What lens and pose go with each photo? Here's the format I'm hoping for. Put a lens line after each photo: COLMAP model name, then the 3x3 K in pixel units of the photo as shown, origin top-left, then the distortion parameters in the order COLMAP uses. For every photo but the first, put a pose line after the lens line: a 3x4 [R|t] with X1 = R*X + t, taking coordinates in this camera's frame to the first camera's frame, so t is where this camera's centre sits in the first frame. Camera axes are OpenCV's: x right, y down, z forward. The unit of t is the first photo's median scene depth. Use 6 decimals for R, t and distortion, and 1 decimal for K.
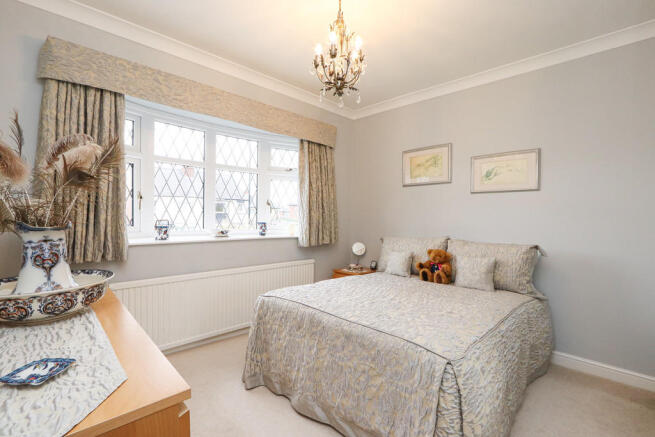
lens RADIAL K [[305.7, 0, 327.5], [0, 305.7, 218.5], [0, 0, 1]] dist [0.000093, -0.000110]
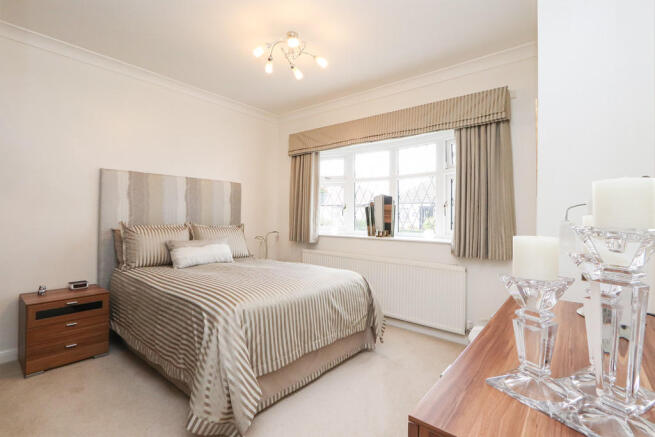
lens RADIAL K [[305.7, 0, 327.5], [0, 305.7, 218.5], [0, 0, 1]] dist [0.000093, -0.000110]
pose [[0.091056, -0.009126, -0.995804, 0.796779], [-0.016611, 0.999805, -0.010682, 0.007529], [0.995707, 0.017514, 0.090887, 0.641175]]
